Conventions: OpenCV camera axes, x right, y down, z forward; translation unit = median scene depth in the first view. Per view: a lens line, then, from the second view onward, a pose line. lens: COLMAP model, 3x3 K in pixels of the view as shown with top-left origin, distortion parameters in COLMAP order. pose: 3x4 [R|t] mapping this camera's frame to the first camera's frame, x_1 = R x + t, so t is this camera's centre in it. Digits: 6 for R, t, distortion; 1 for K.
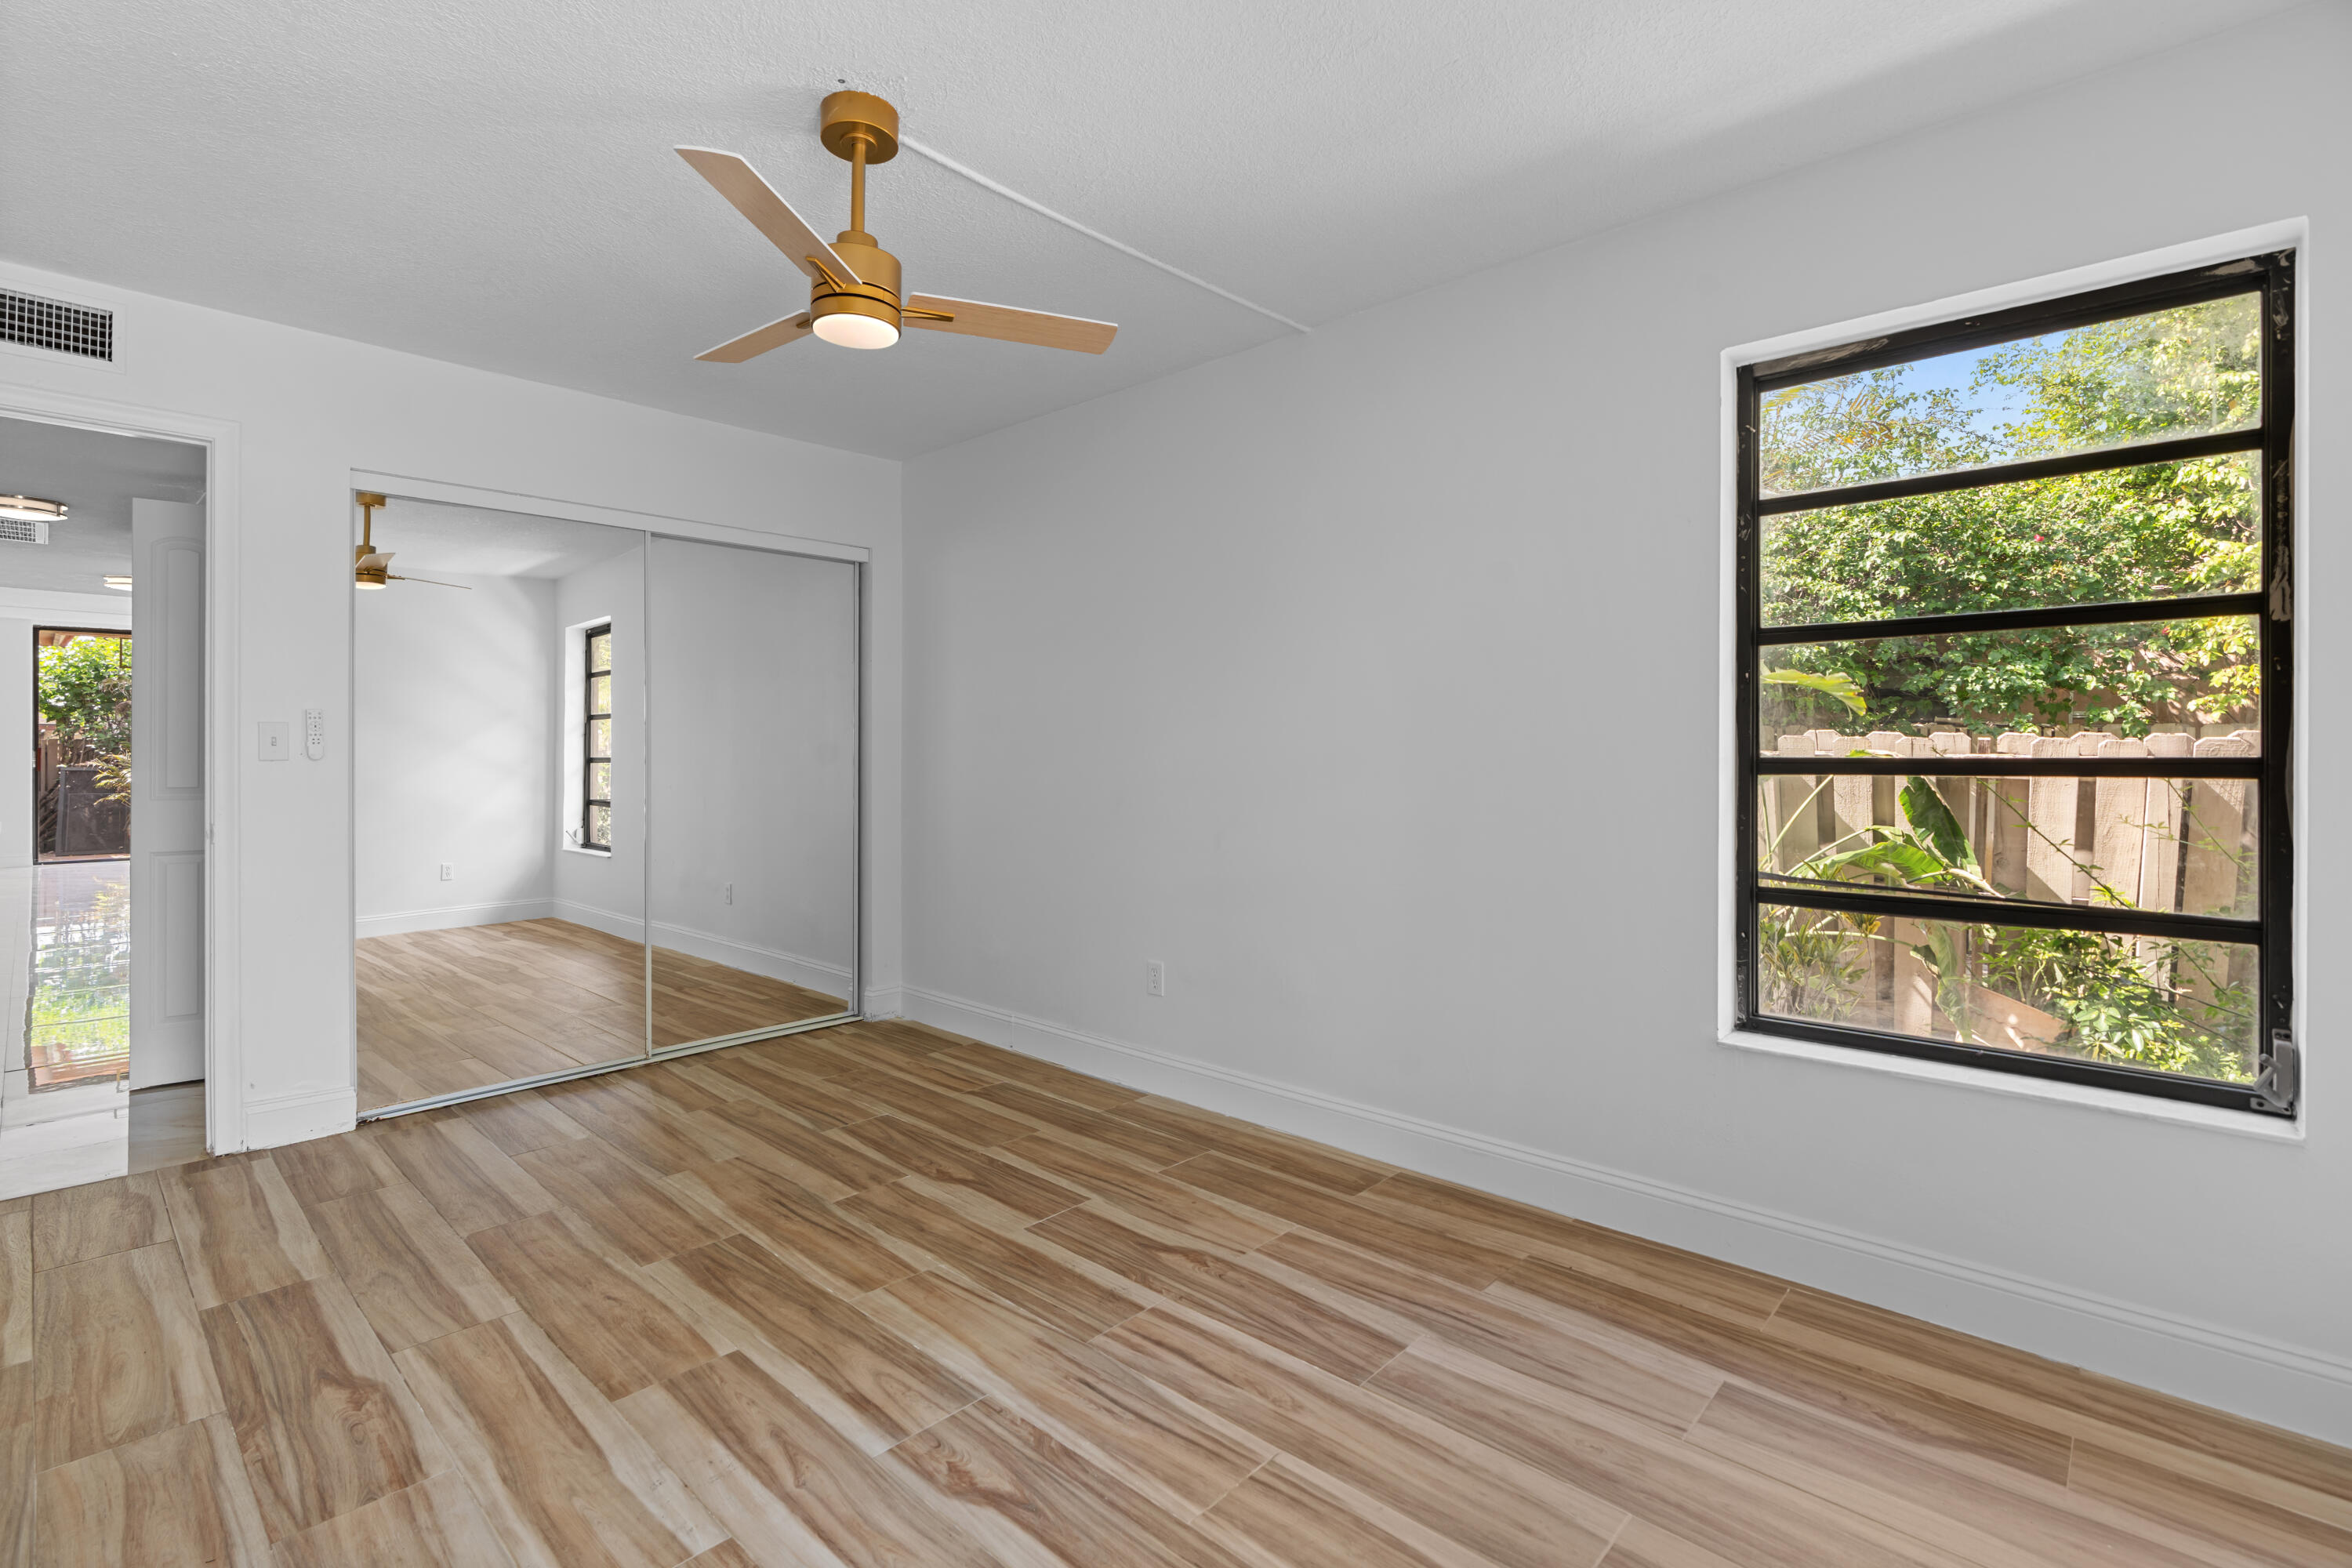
lens RADIAL K [[1064.3, 0, 1155.3], [0, 1064.3, 765.9], [0, 0, 1]] dist [0.010060, -0.000038]
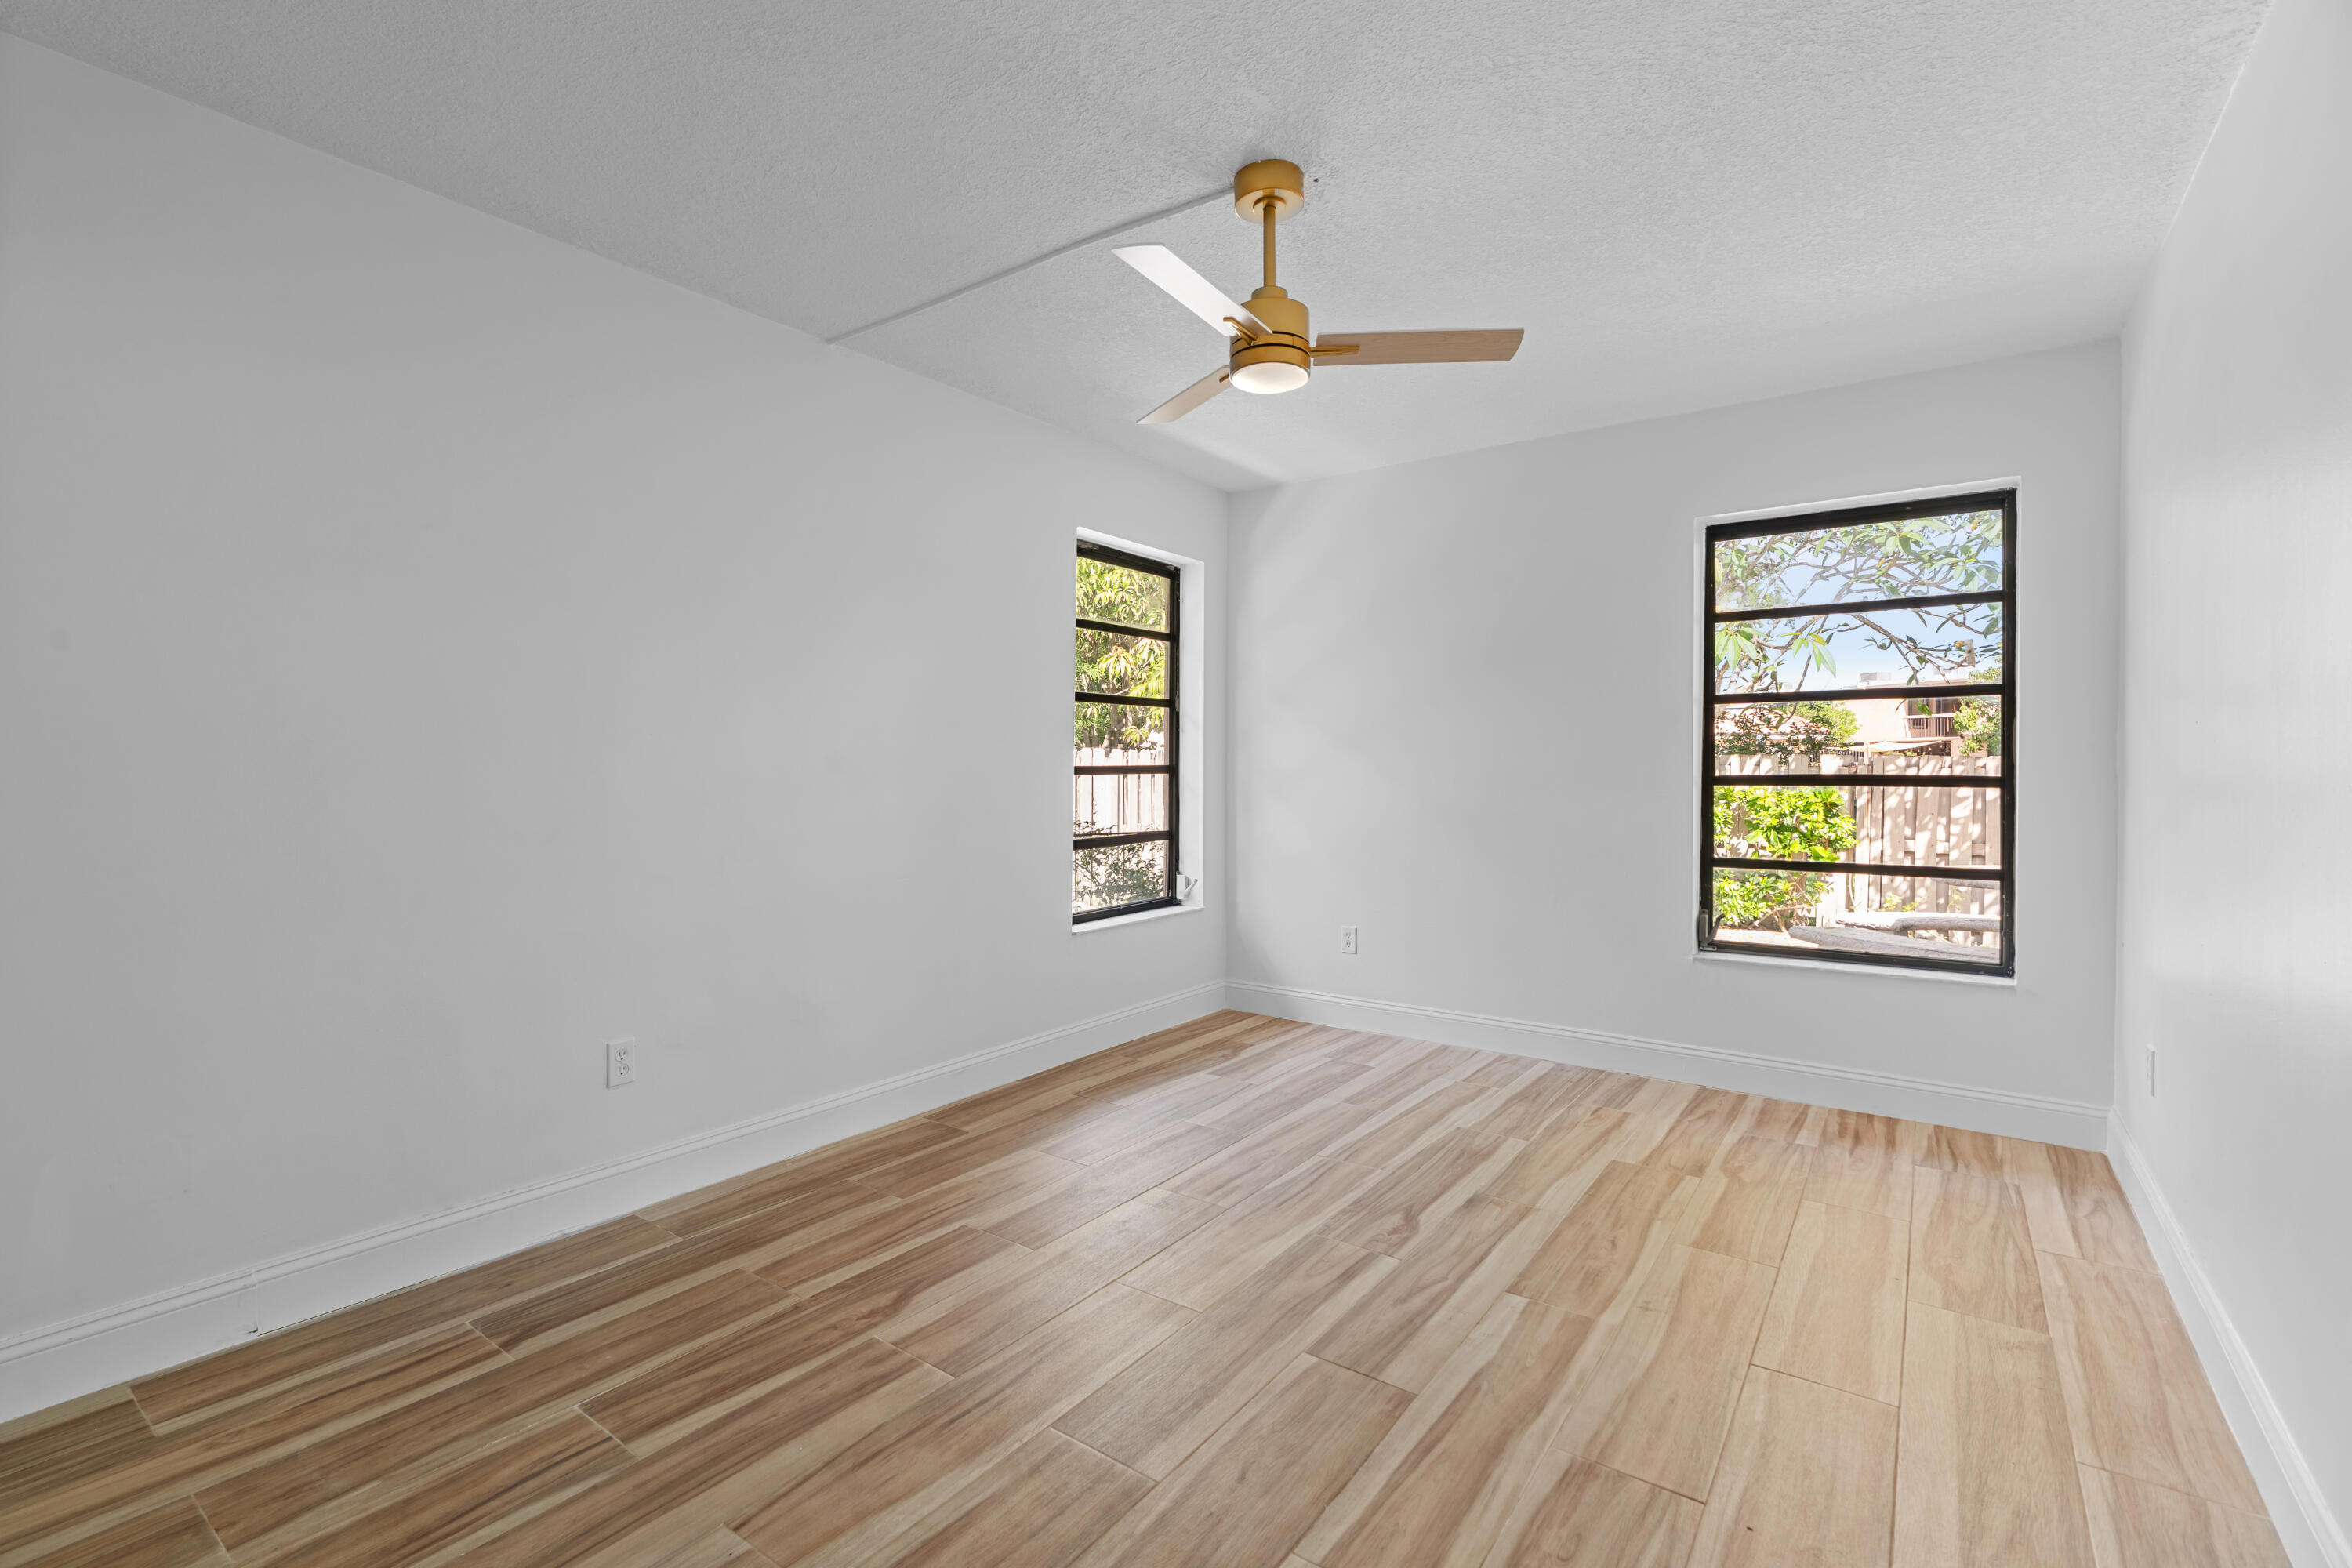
lens RADIAL K [[1064.3, 0, 1161.3], [0, 1064.3, 787.1], [0, 0, 1]] dist [0.010060, -0.000038]
pose [[-0.128857, -0.014414, 0.991558, -1.012567], [0.004852, 0.999873, 0.015166, 0.003660], [-0.991651, 0.006765, -0.128771, 0.942280]]
